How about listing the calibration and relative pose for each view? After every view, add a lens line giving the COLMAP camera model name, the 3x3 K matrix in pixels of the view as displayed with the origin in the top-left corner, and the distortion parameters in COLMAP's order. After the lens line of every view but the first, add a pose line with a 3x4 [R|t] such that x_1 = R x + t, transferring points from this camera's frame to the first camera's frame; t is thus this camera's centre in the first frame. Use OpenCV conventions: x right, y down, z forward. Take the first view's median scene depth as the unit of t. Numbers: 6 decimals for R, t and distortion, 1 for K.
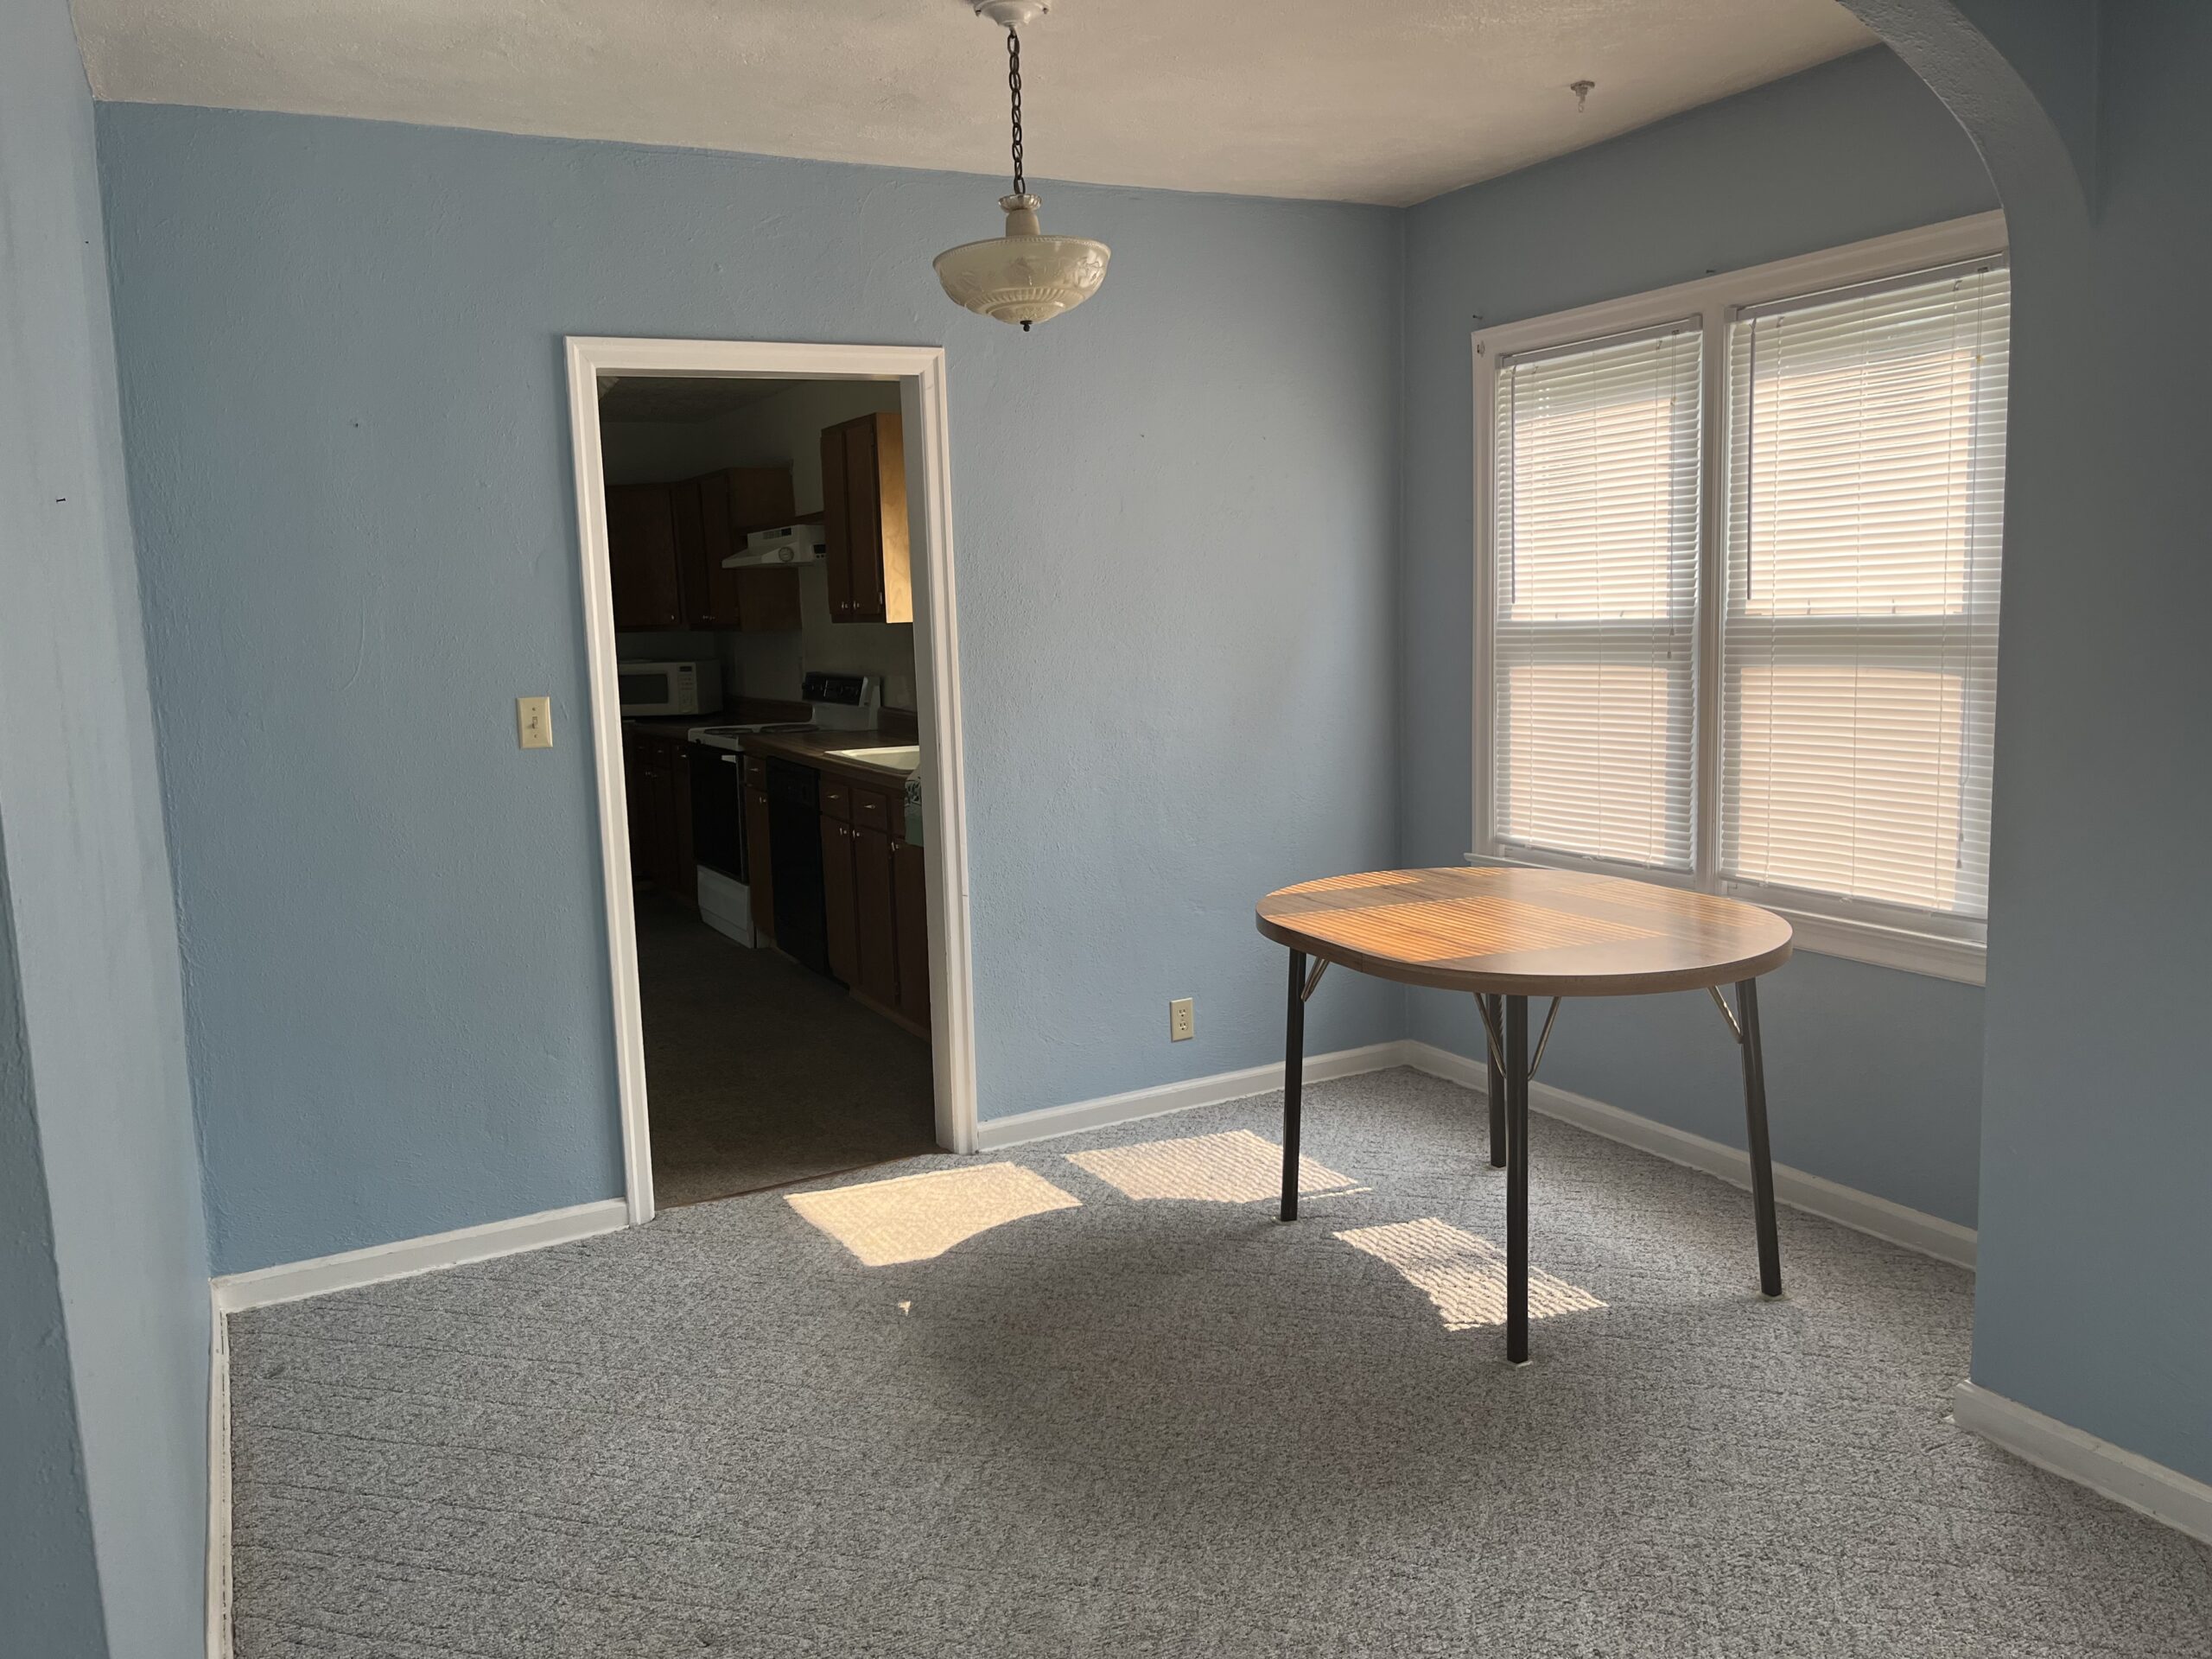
lens RADIAL K [[1680.9, 0, 1106.0], [0, 1680.9, 829.5], [0, 0, 1]] dist [0.065251, -0.083406]
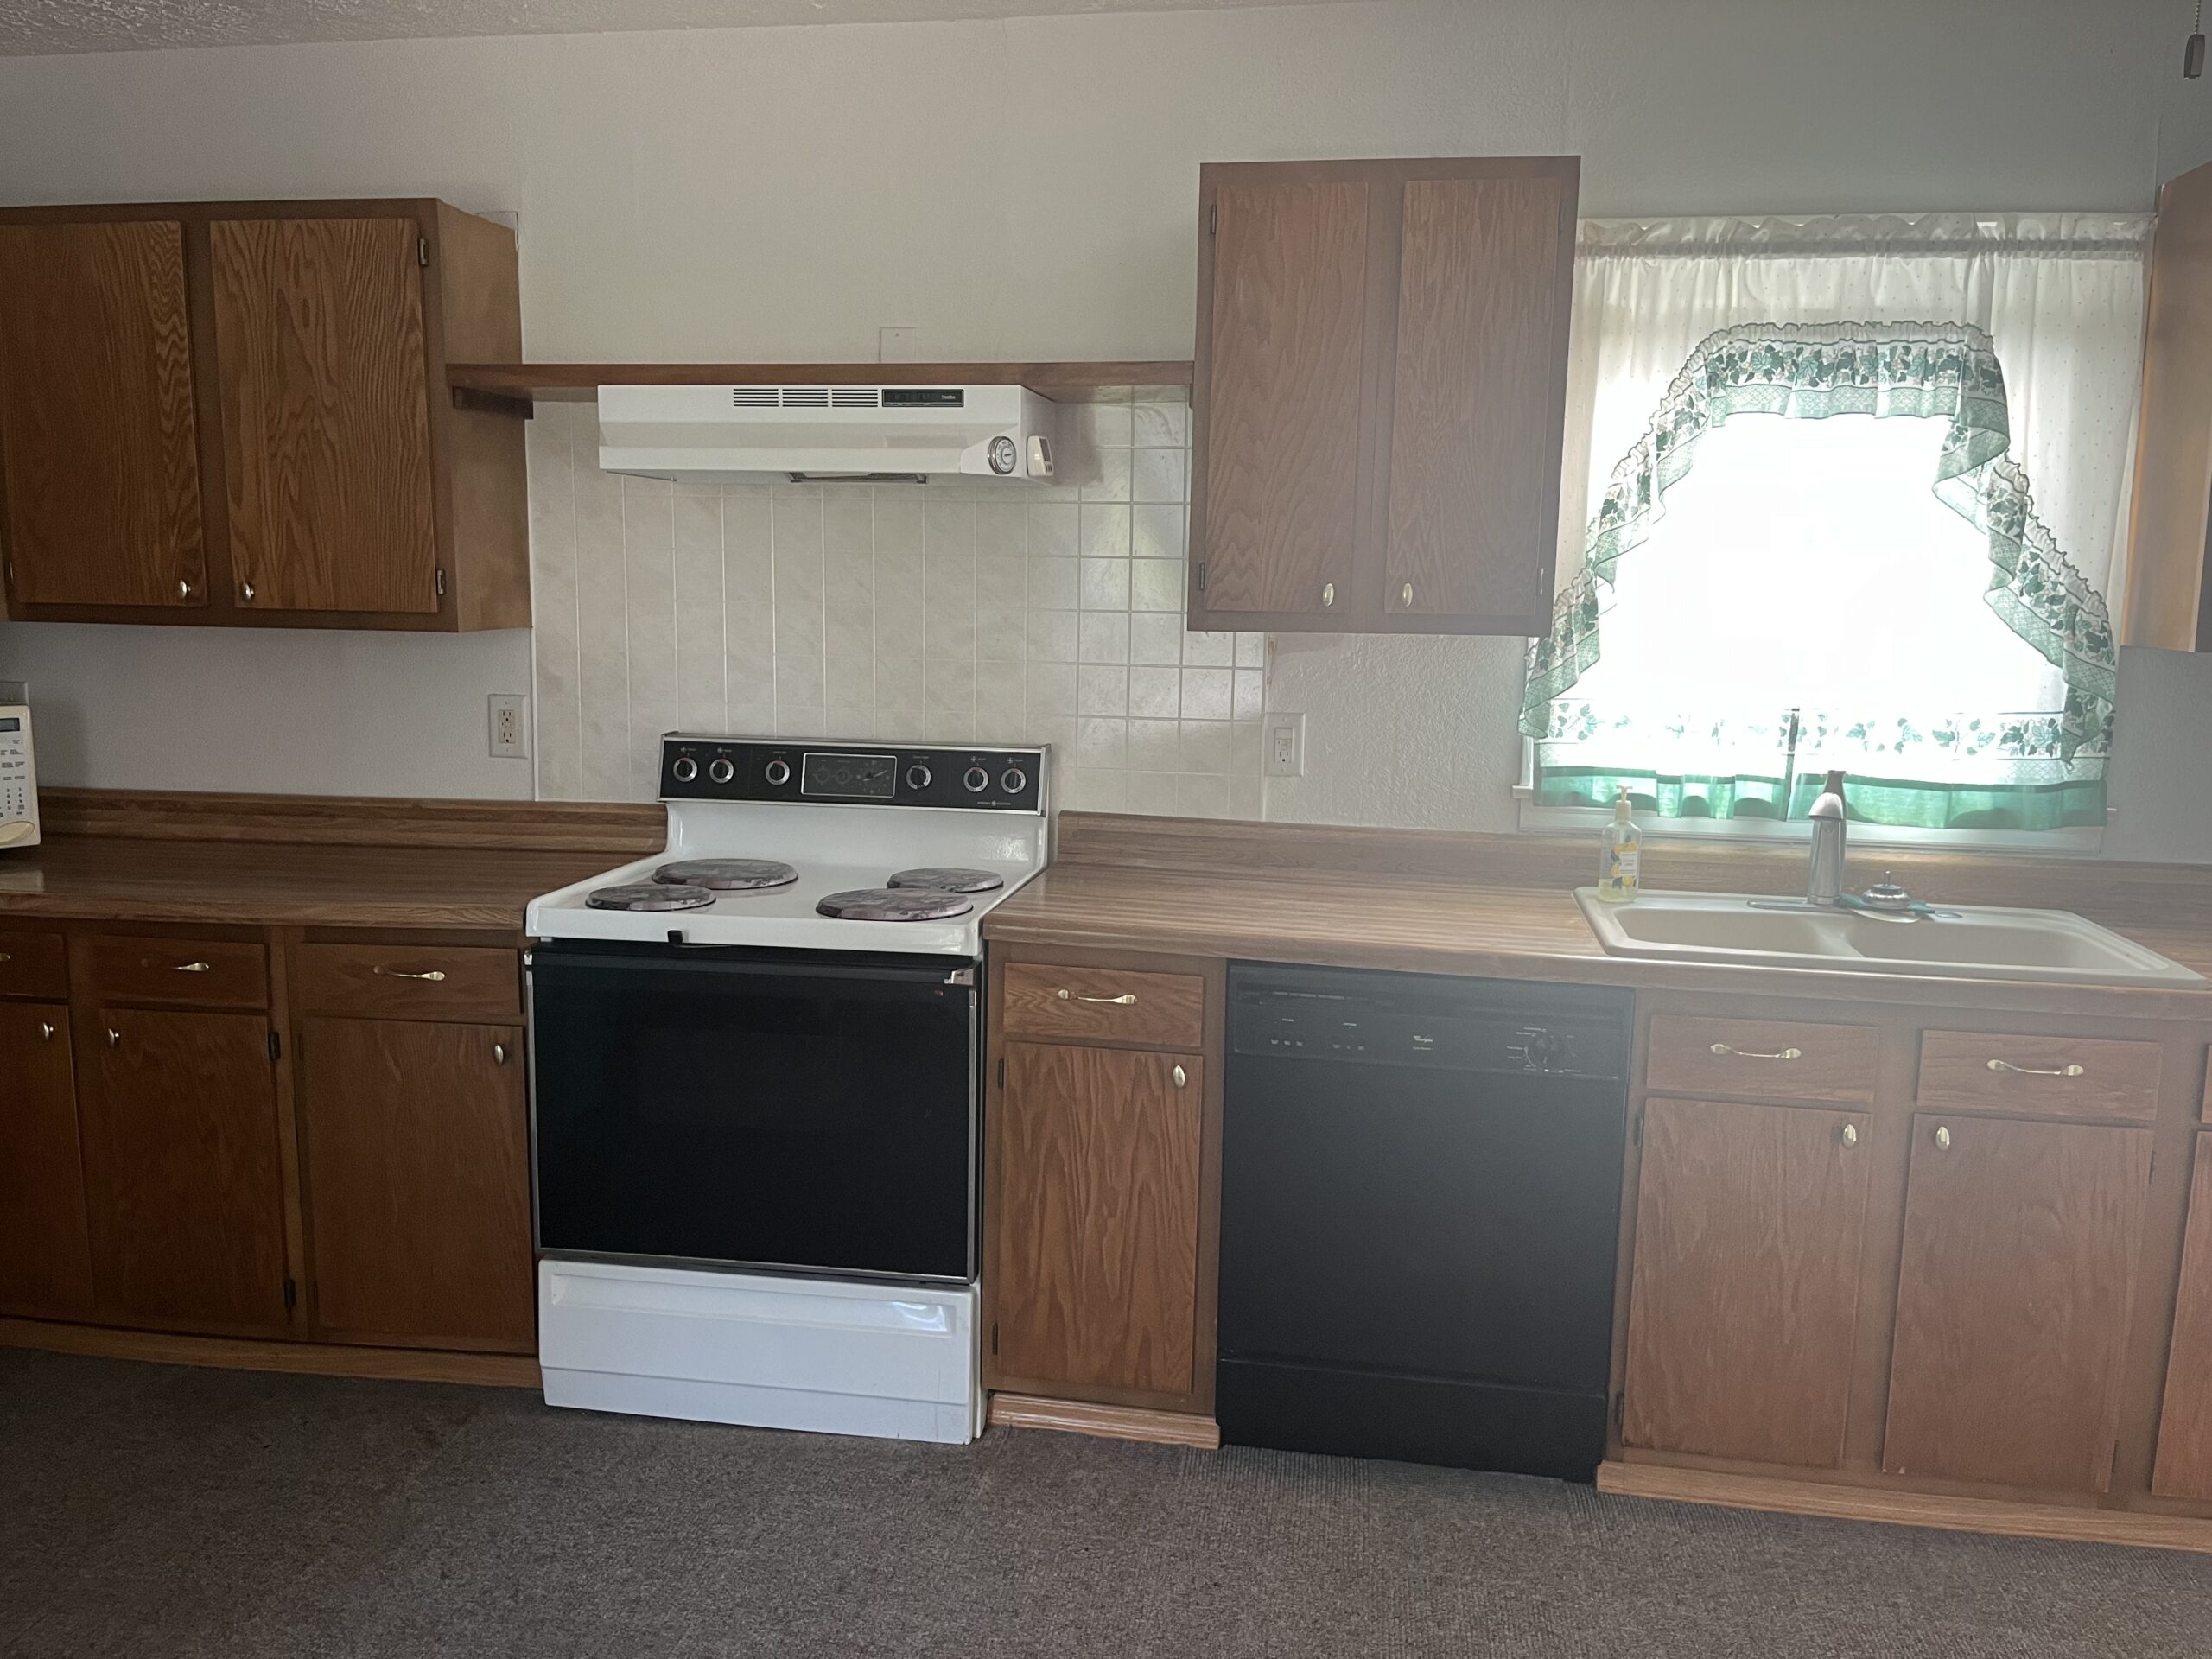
lens RADIAL K [[1680.9, 0, 1106.0], [0, 1680.9, 829.5], [0, 0, 1]] dist [0.065251, -0.083406]
pose [[0.597070, -0.077802, 0.798407, -0.487799], [0.072606, 0.996442, 0.042804, -0.086699], [-0.798896, 0.032412, 0.600595, 0.718300]]
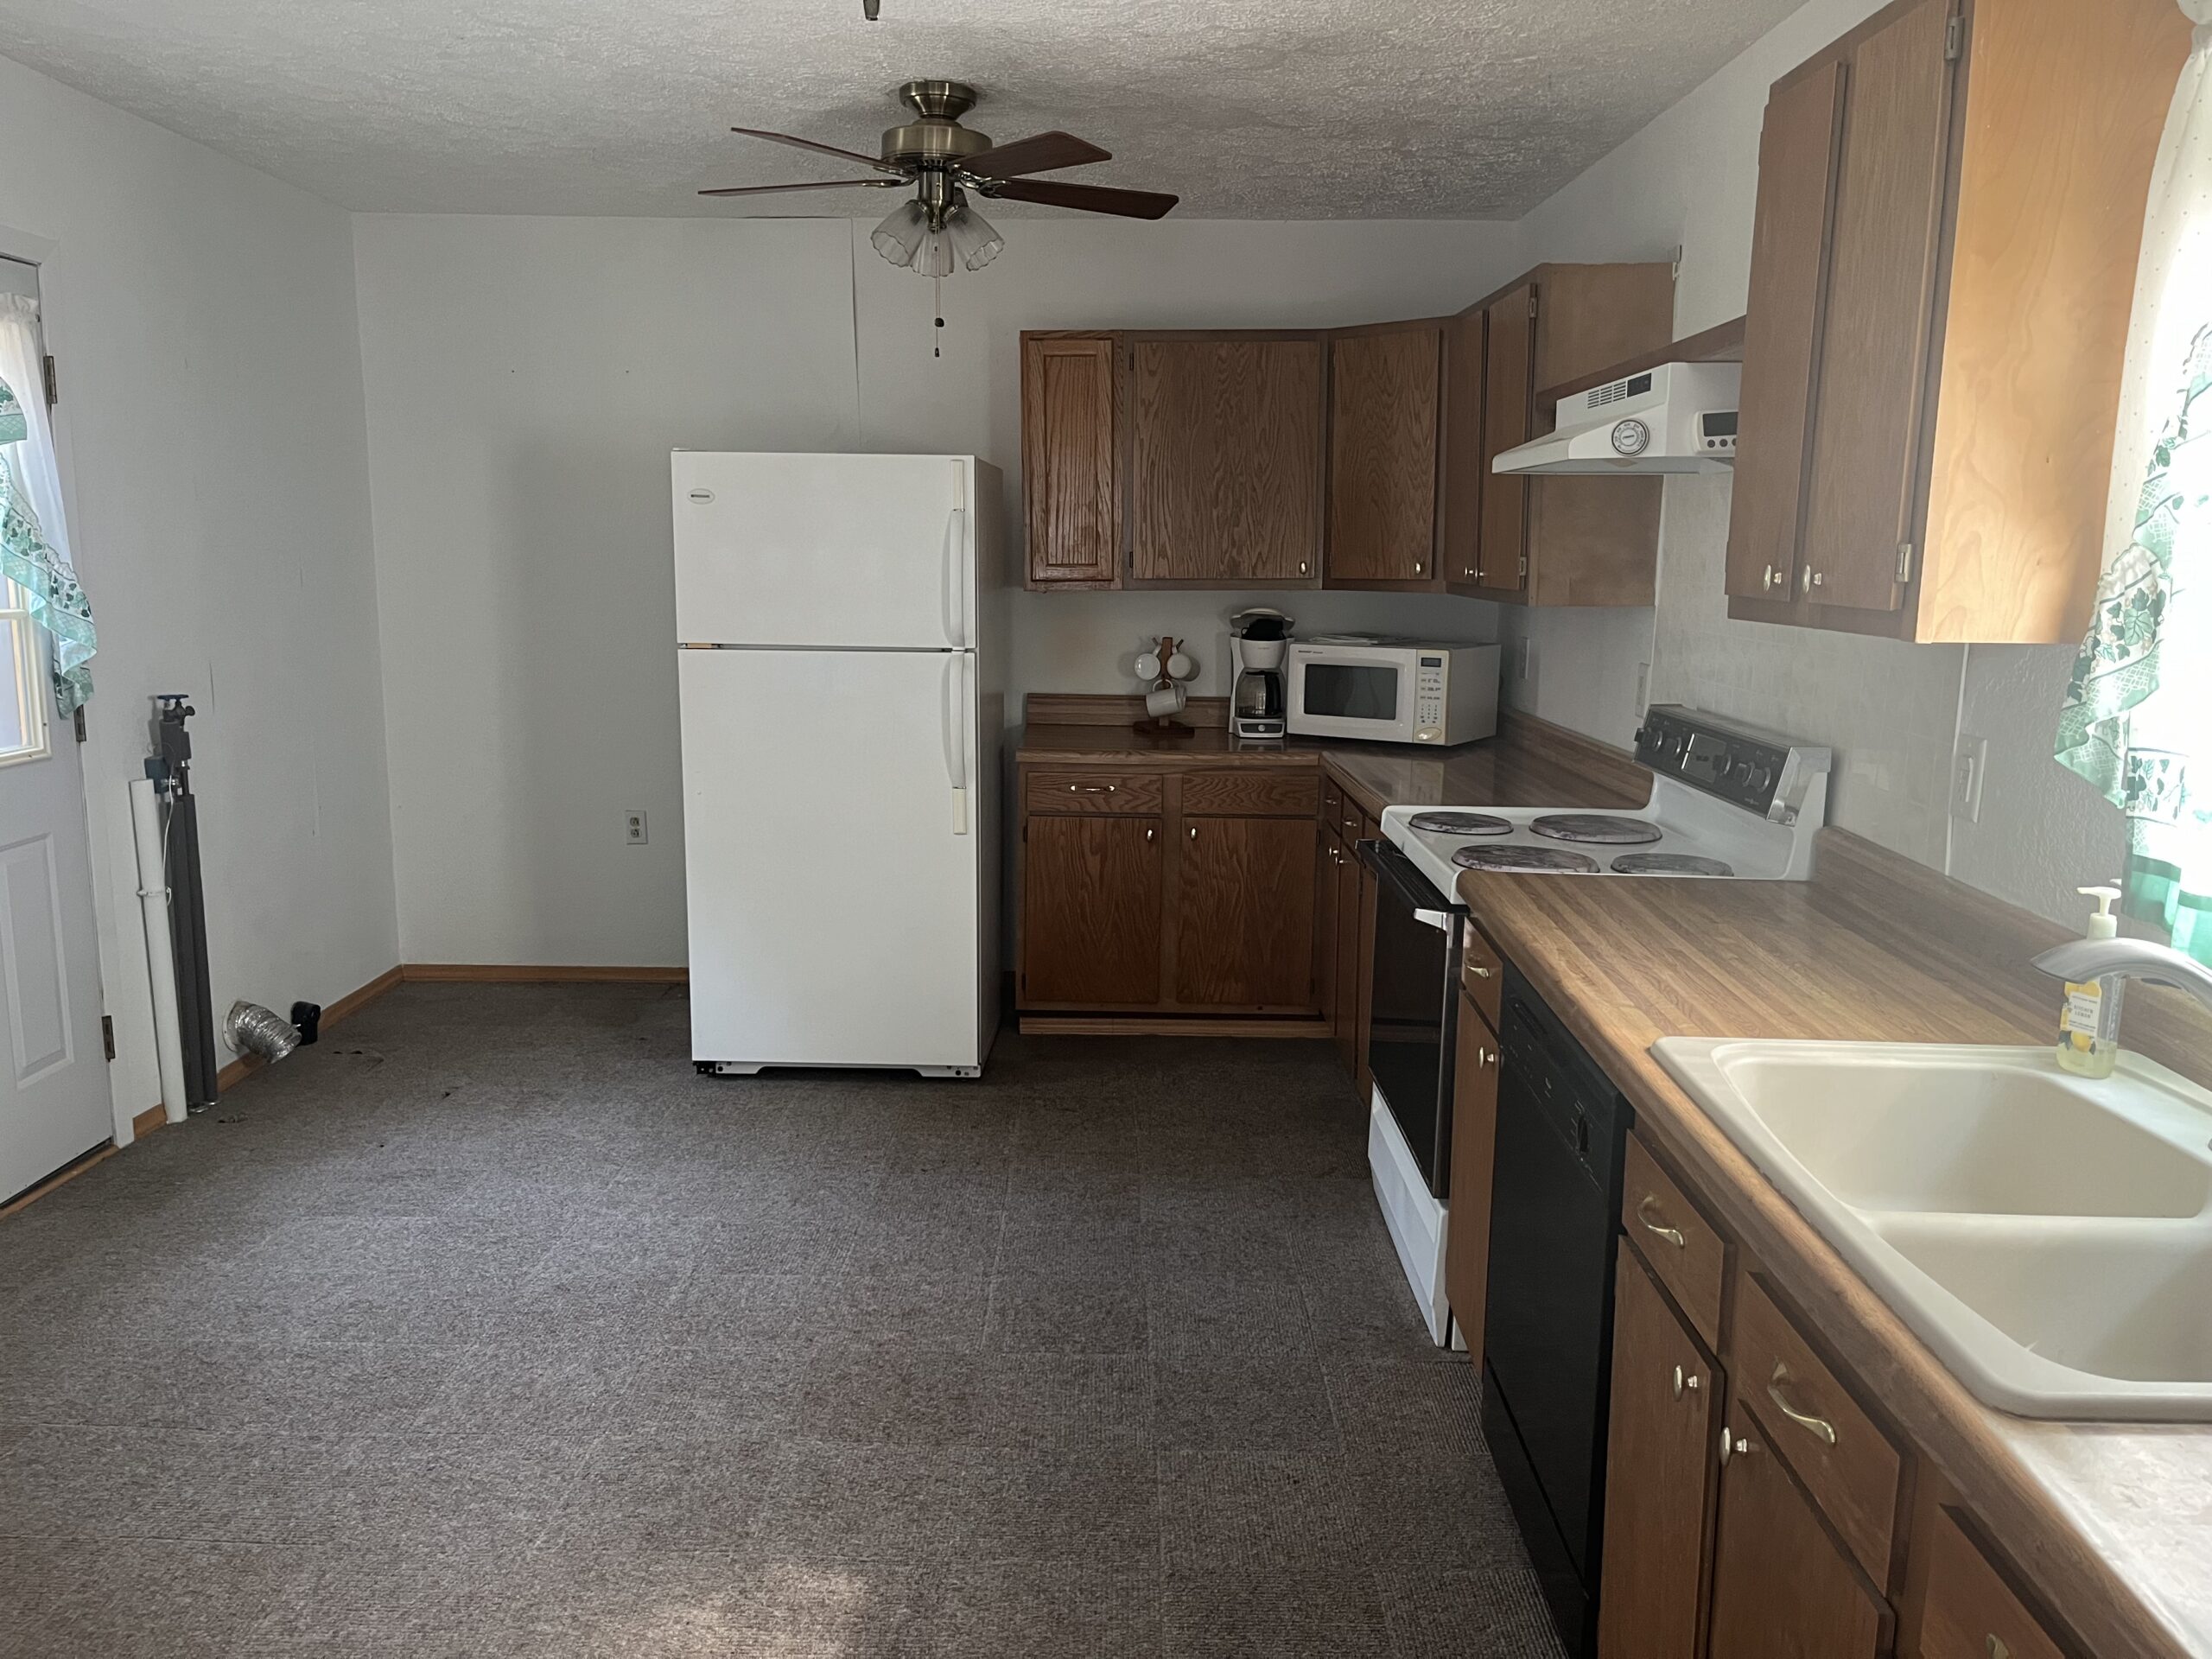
lens RADIAL K [[1680.9, 0, 1106.0], [0, 1680.9, 829.5], [0, 0, 1]] dist [0.065251, -0.083406]
pose [[0.877083, 0.121116, -0.464818, -0.096722], [-0.101445, 0.992568, 0.067208, -0.081832], [0.469504, -0.011794, 0.882852, 0.563989]]
